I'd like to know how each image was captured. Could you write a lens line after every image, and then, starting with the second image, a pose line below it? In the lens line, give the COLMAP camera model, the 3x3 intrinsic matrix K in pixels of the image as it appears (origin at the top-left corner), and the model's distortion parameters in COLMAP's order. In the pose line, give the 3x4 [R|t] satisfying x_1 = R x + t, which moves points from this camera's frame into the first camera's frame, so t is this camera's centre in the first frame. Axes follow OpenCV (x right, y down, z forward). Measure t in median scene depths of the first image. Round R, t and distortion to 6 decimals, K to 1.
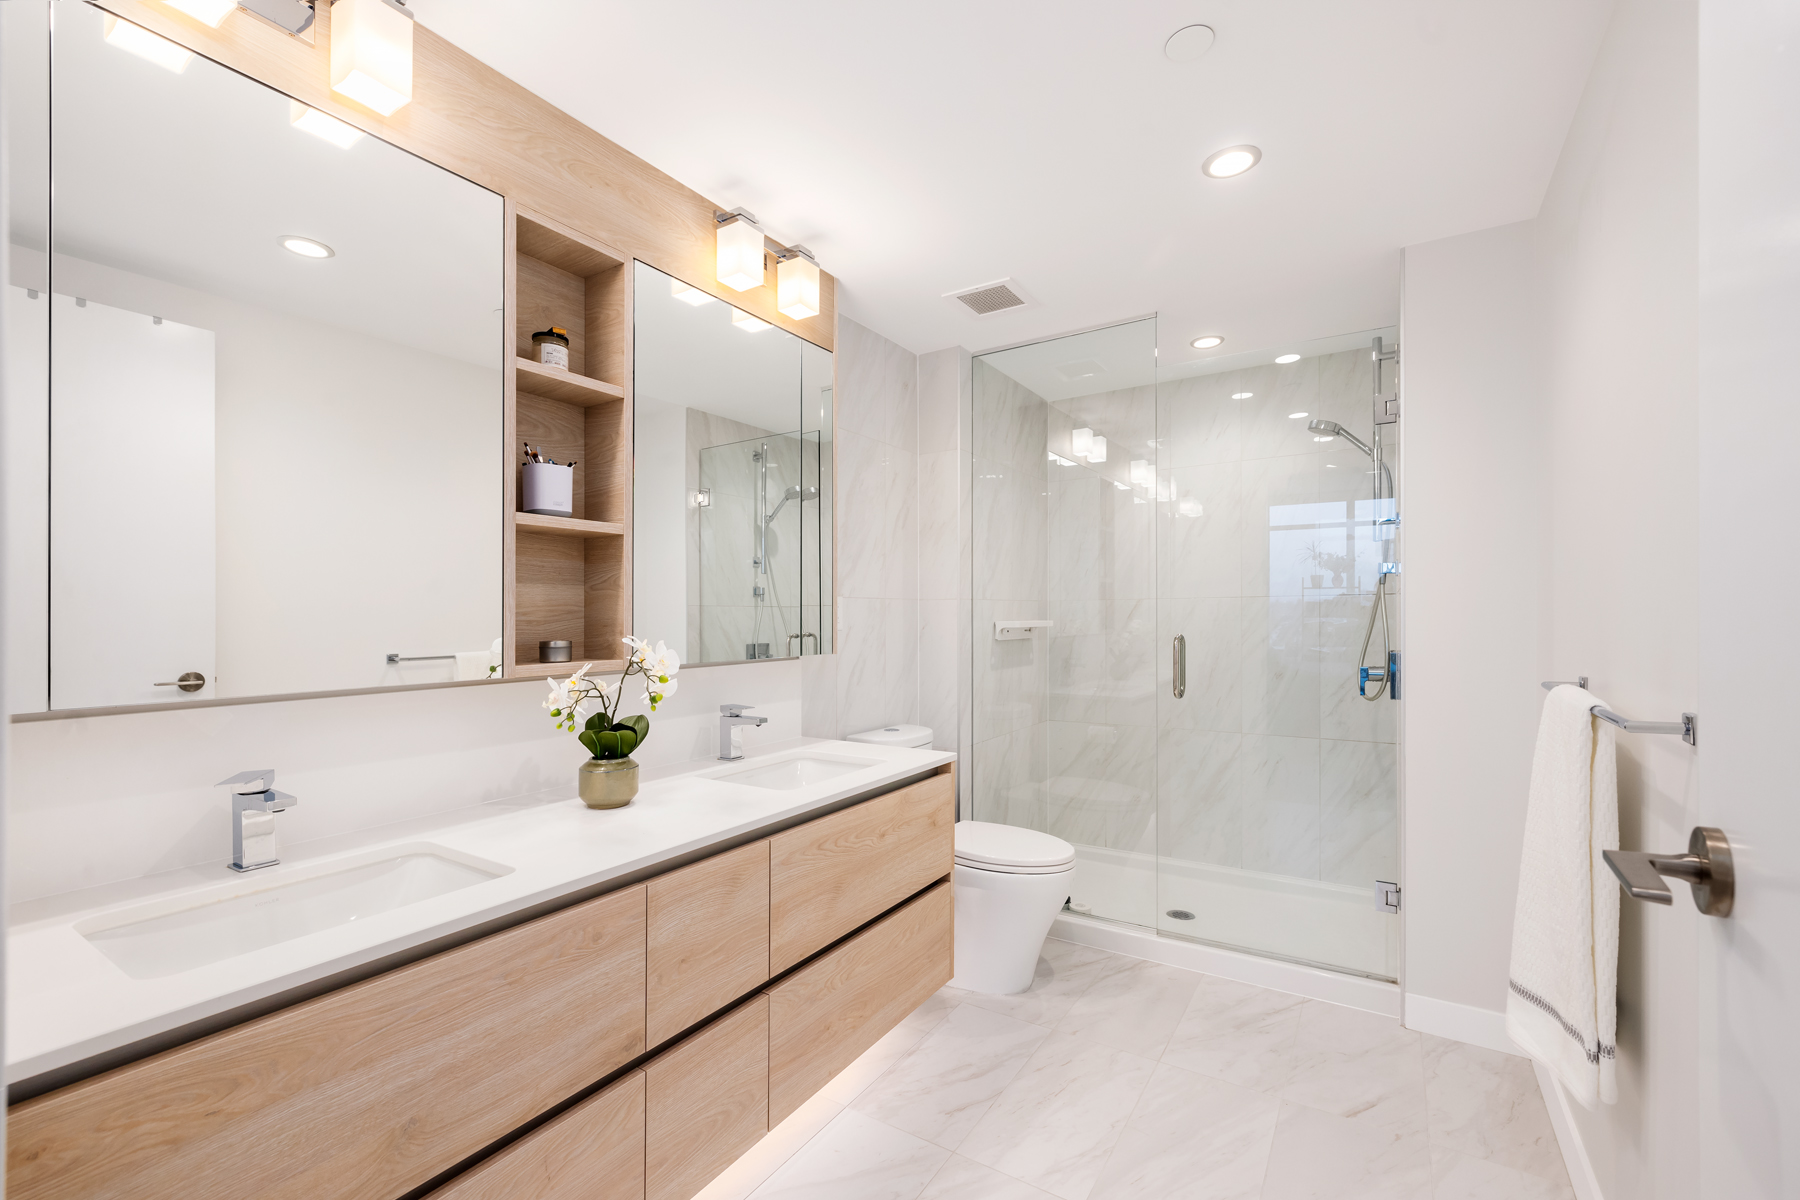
lens RADIAL K [[762.1, 0, 892.8], [0, 762.1, 625.3], [0, 0, 1]] dist [-0.000341, -0.000402]
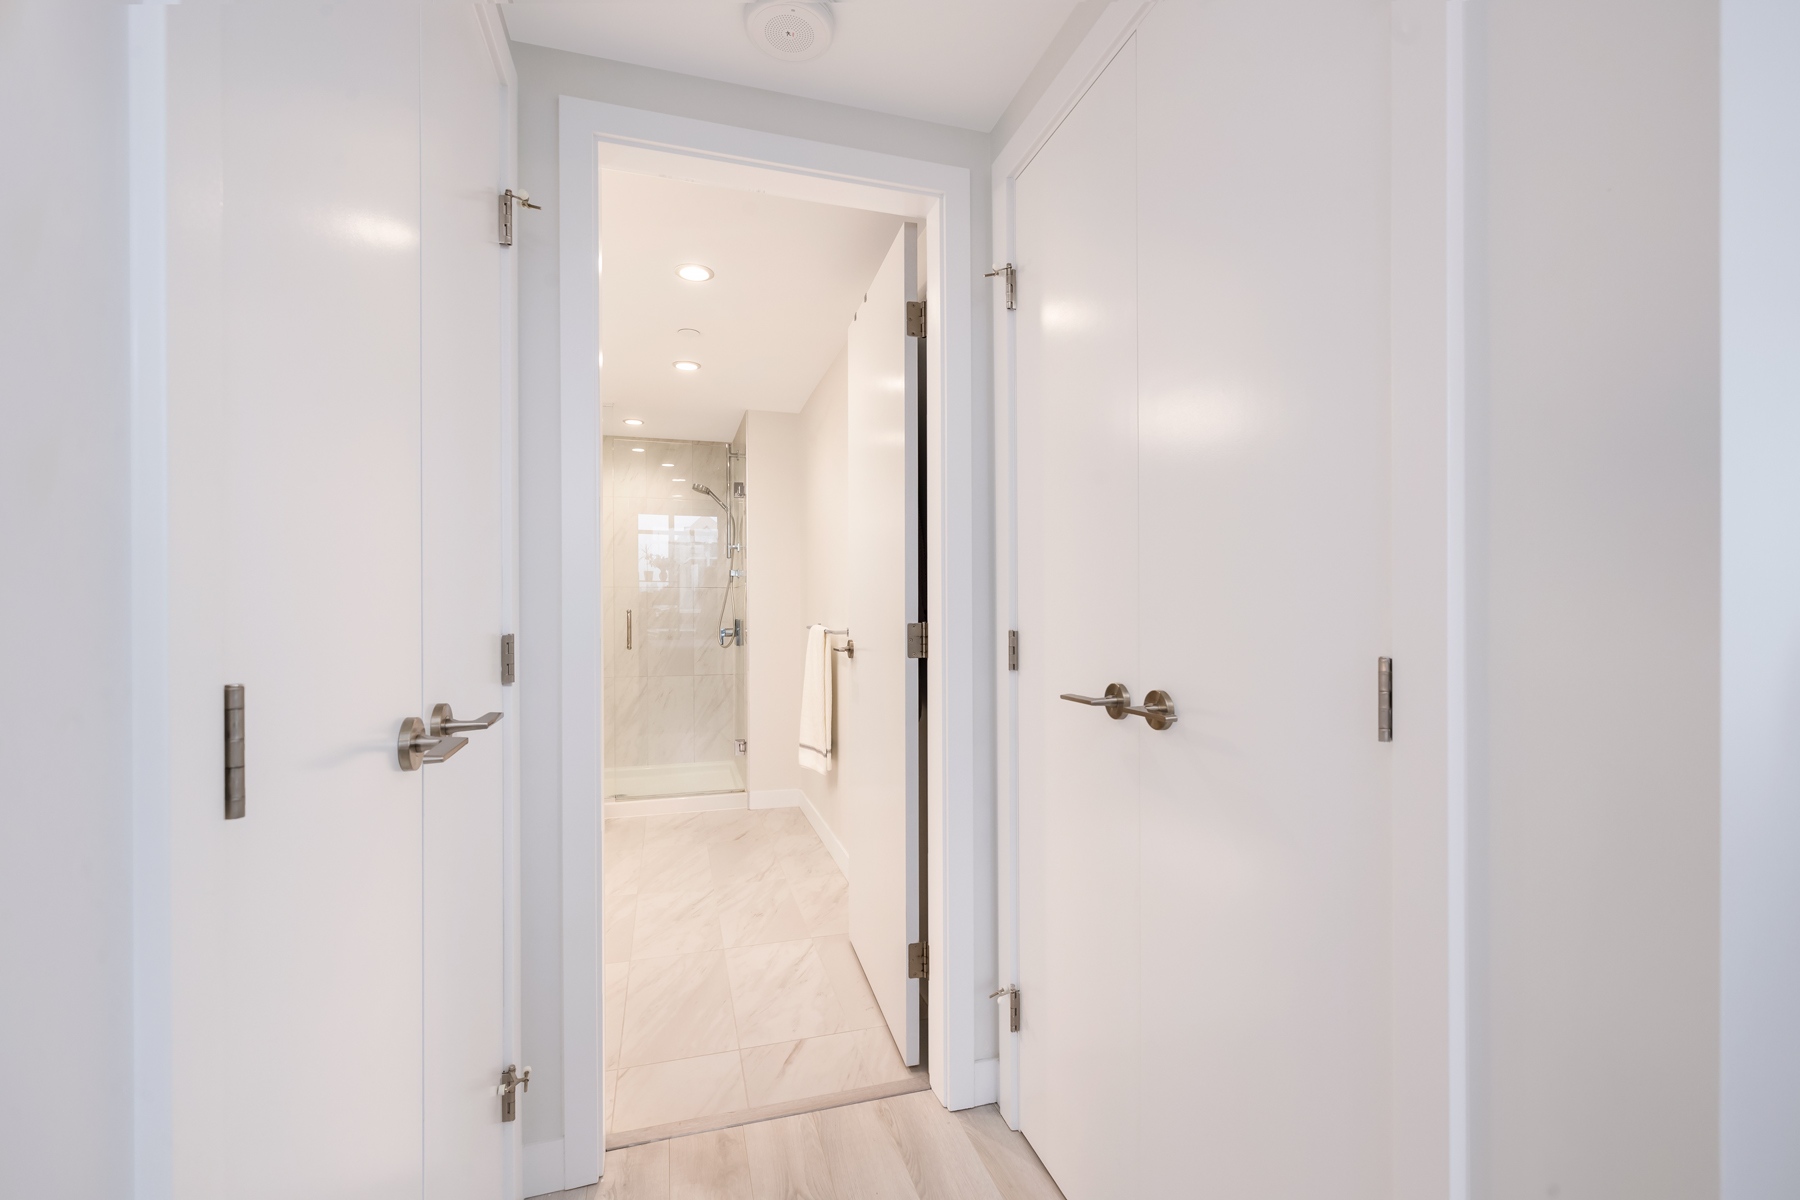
lens RADIAL K [[762.1, 0, 900.4], [0, 762.1, 606.9], [0, 0, 1]] dist [-0.000341, -0.000402]
pose [[0.646231, 0.003481, 0.763134, -0.485348], [0.004639, 0.999953, -0.008490, 0.021713], [-0.763128, 0.009027, 0.646184, -0.477395]]
